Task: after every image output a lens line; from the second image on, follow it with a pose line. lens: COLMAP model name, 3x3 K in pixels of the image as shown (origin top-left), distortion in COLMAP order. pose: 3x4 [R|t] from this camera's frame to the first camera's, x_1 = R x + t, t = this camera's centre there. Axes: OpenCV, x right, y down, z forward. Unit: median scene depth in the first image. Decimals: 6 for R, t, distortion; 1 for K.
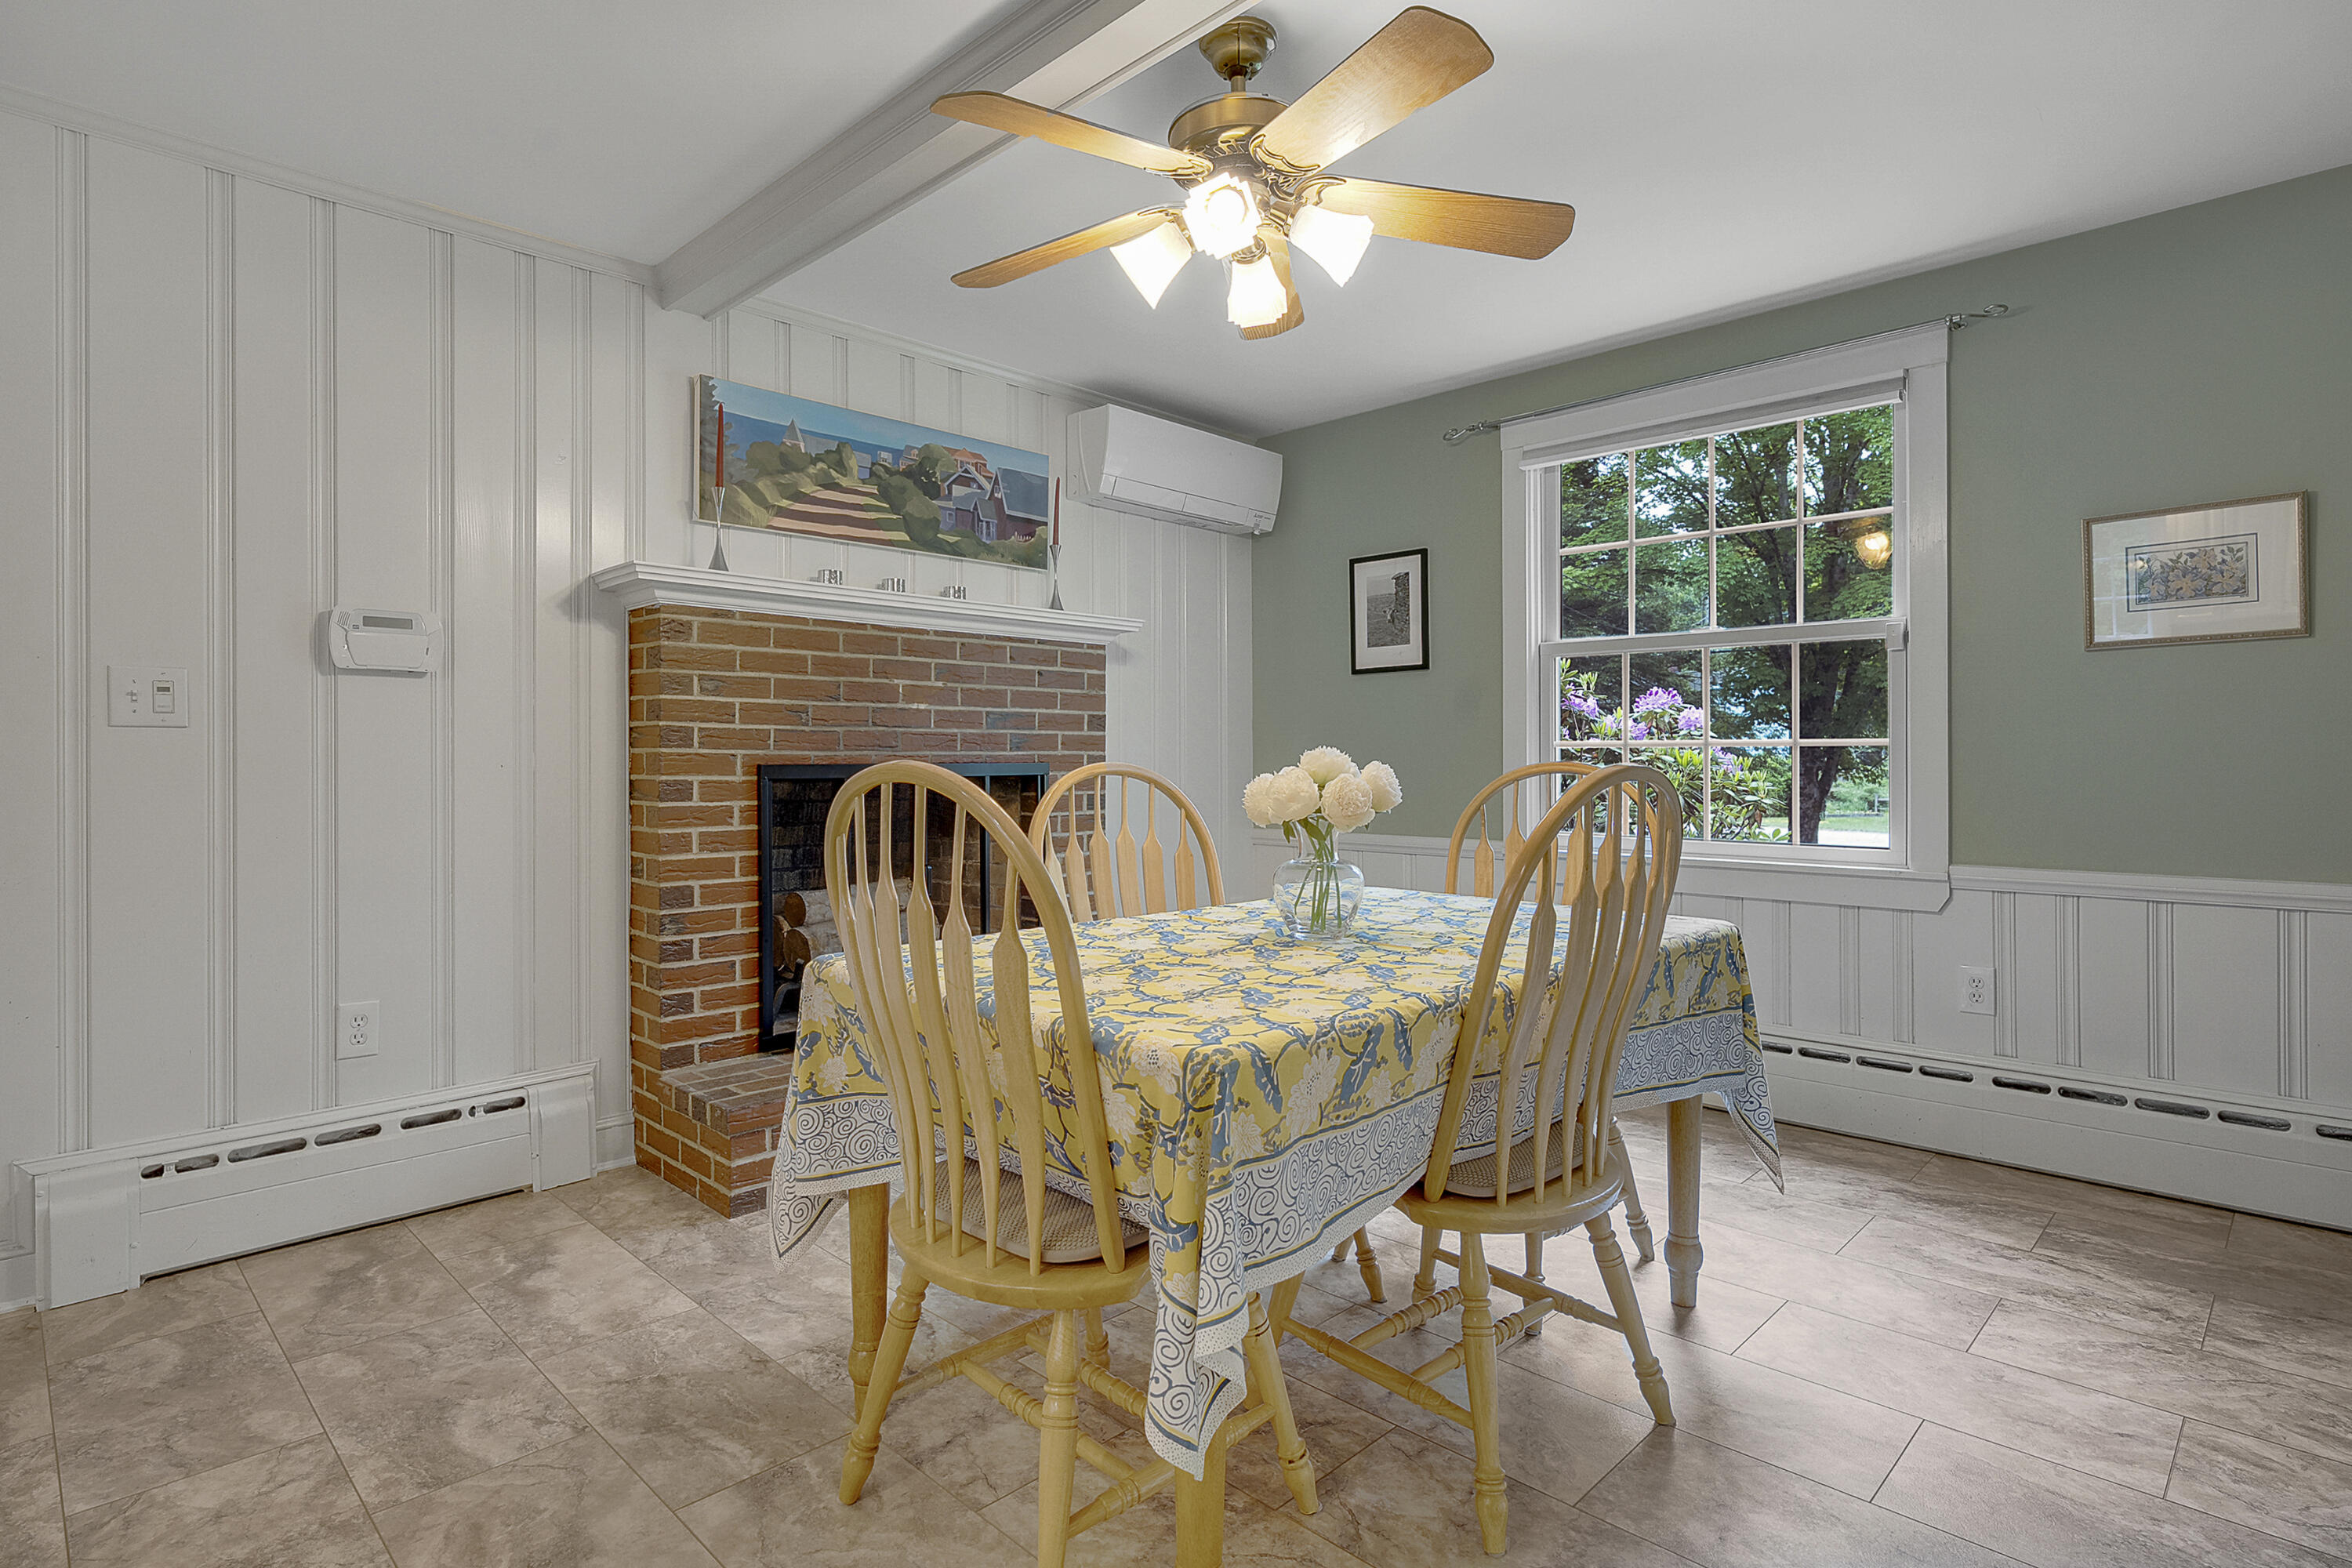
lens RADIAL K [[1201.5, 0, 1167.6], [0, 1201.5, 778.2], [0, 0, 1]] dist [-0.019030, -0.000823]
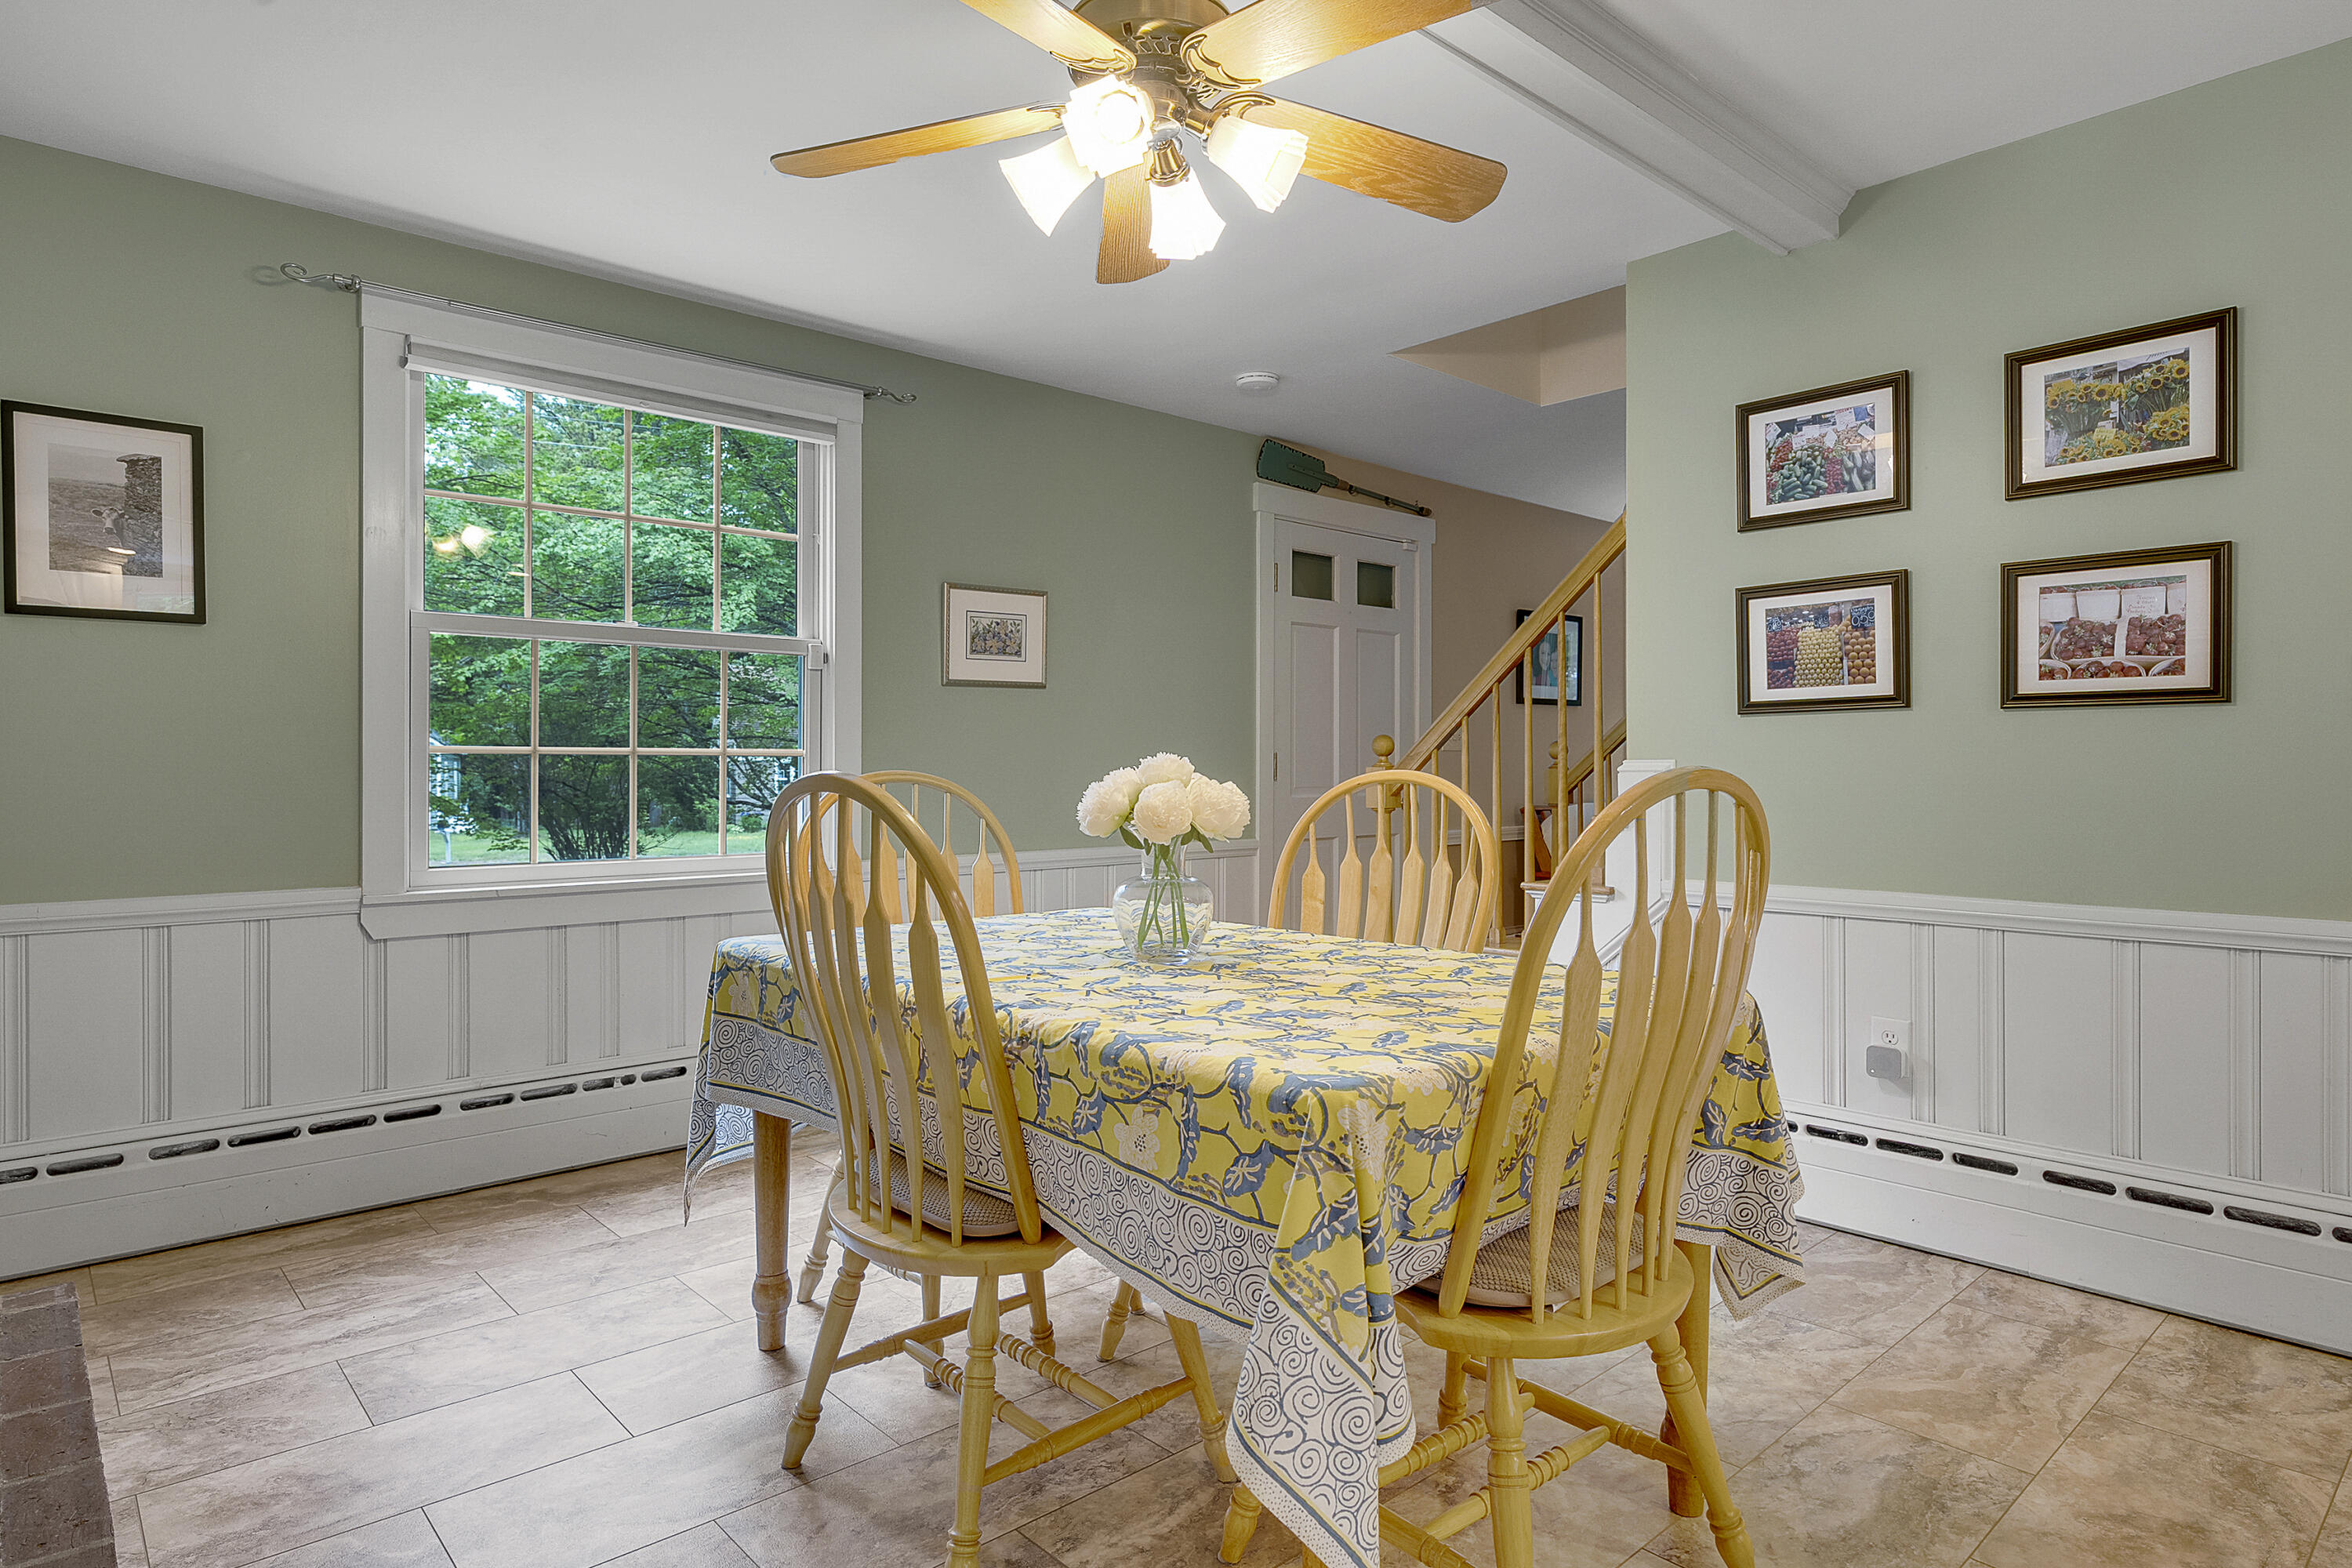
lens RADIAL K [[1322.9, 0, 1174.7], [0, 1322.9, 770.9], [0, 0, 1]] dist [-0.007210, 0.001851]
pose [[0.065247, 0.003791, 0.997862, -0.552382], [0.014965, 0.999877, -0.004778, -0.005555], [-0.997757, 0.015245, 0.065182, 0.590519]]
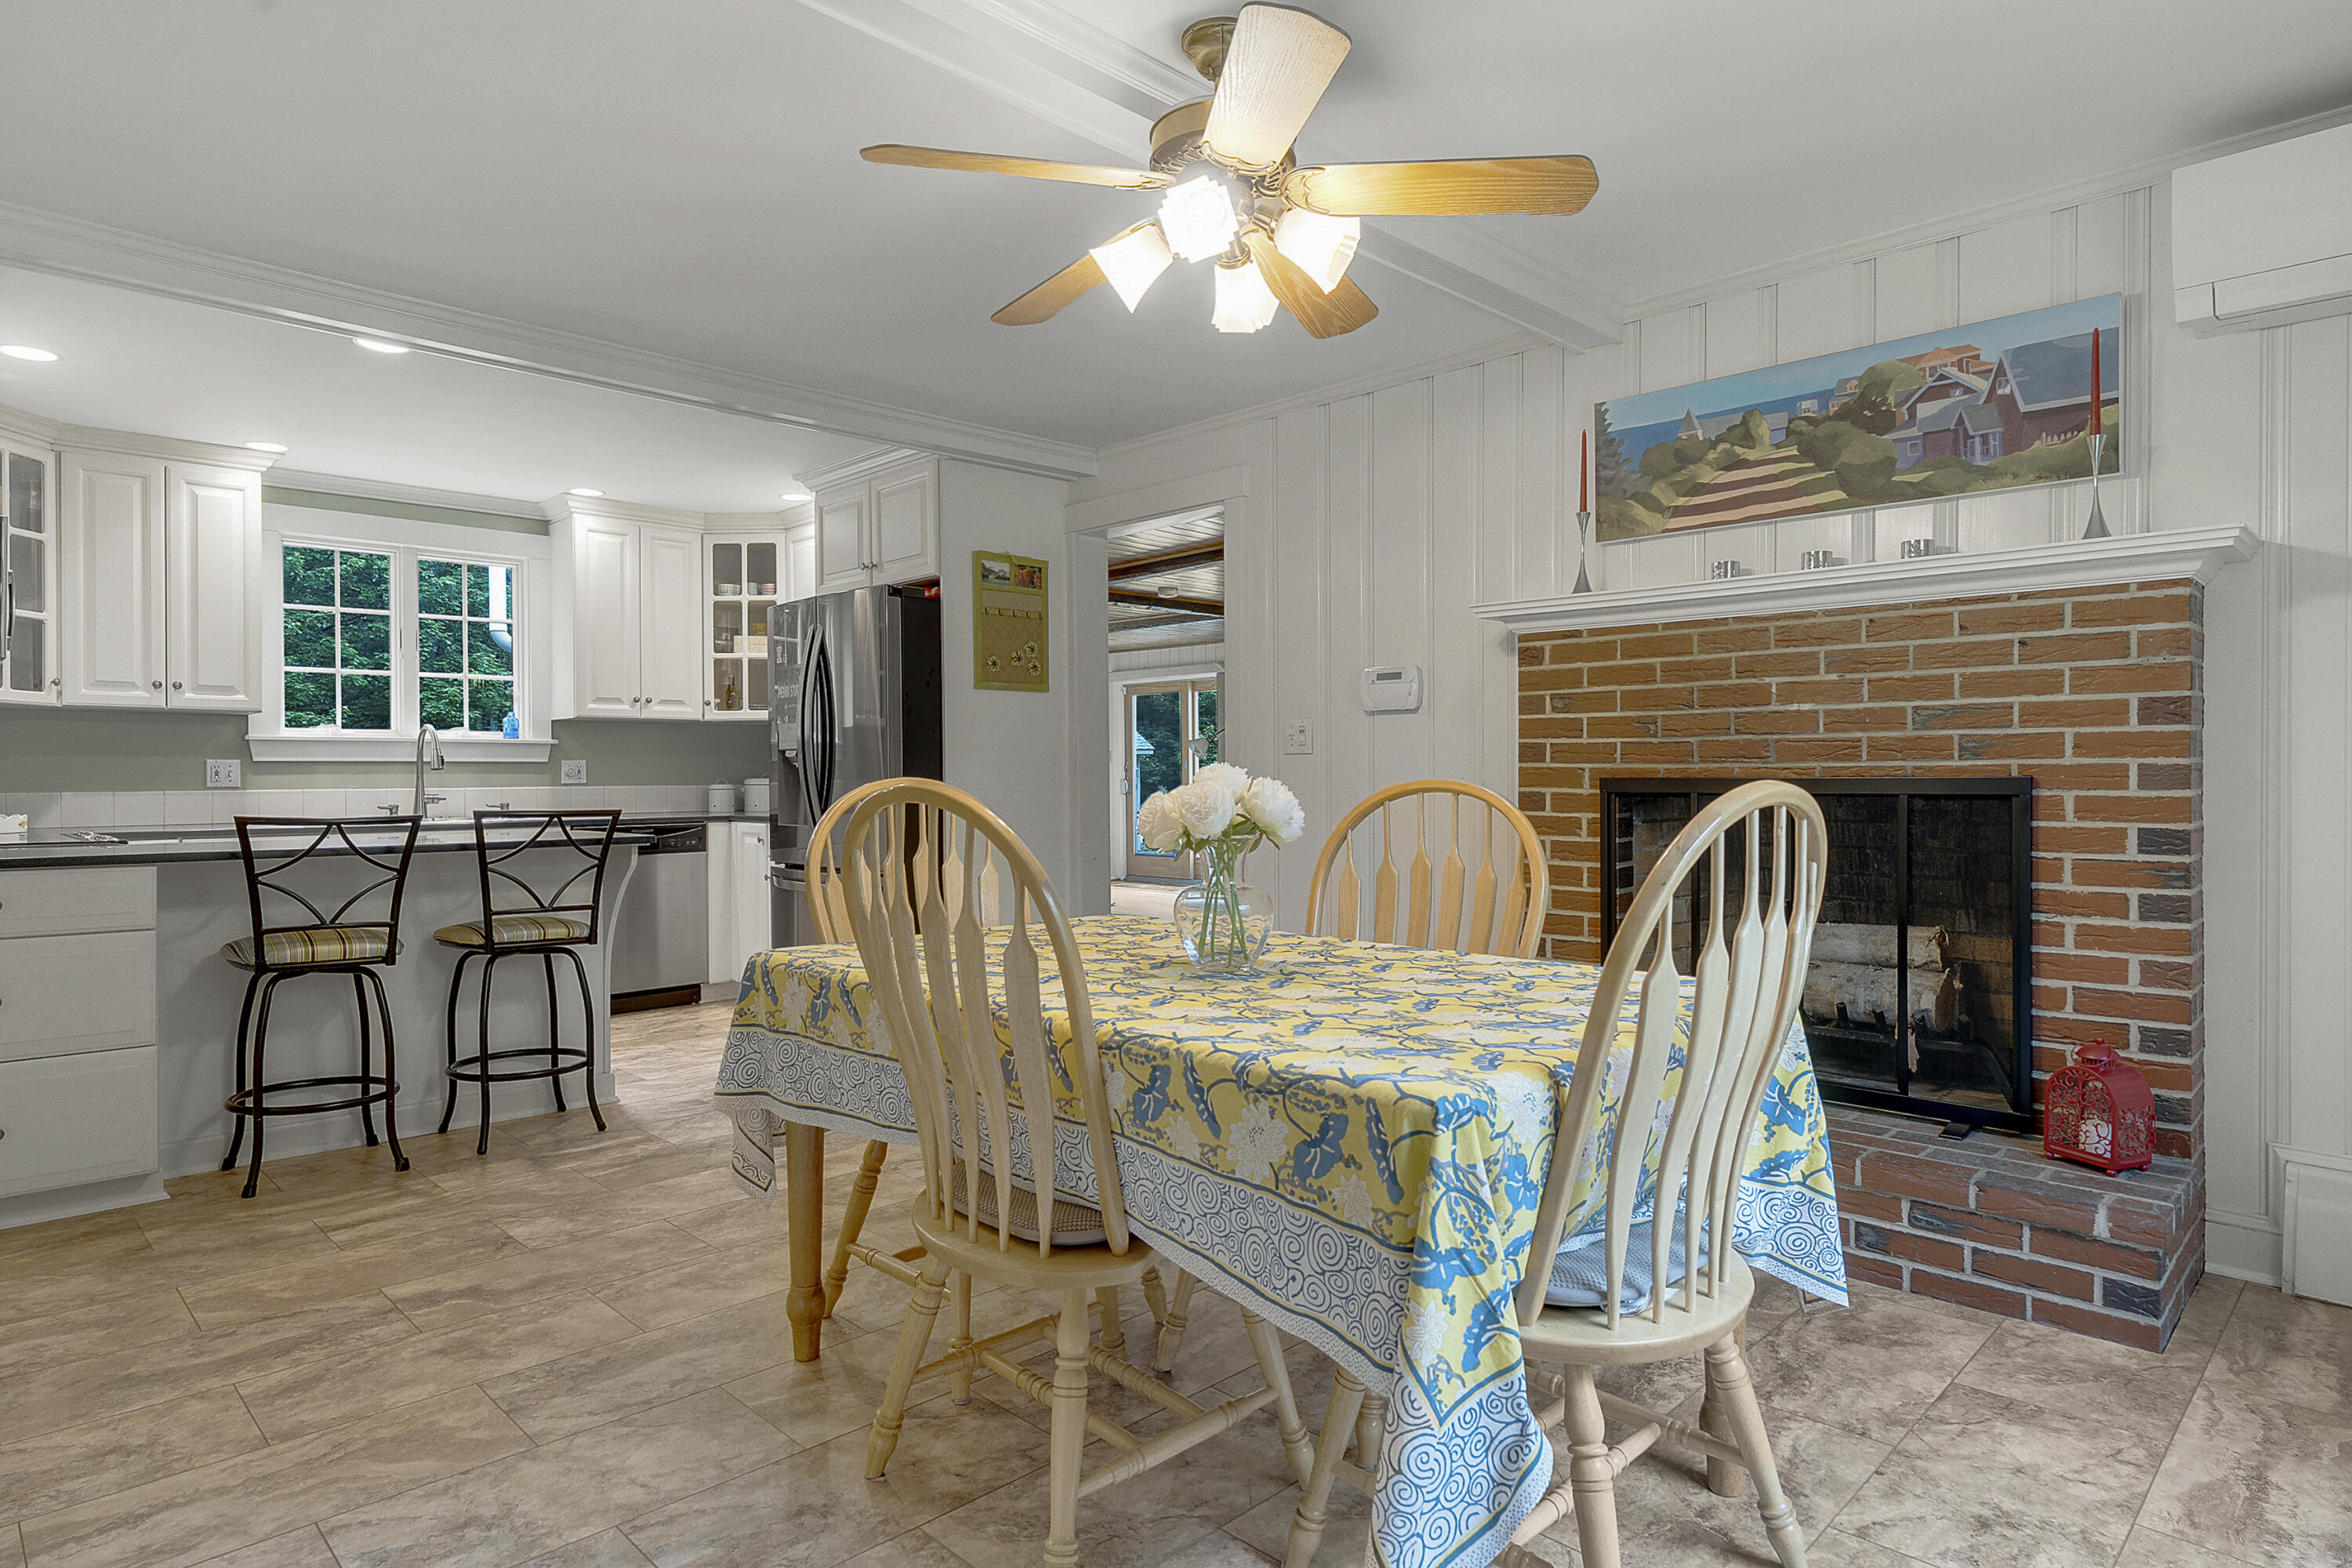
lens RADIAL K [[1322.9, 0, 1168.1], [0, 1322.9, 779.9], [0, 0, 1]] dist [-0.007210, 0.001851]
pose [[-0.028225, 0.007875, -0.999571, 0.736281], [-0.010944, 0.999907, 0.008187, -0.013959], [0.999542, 0.011170, -0.028136, 0.627751]]
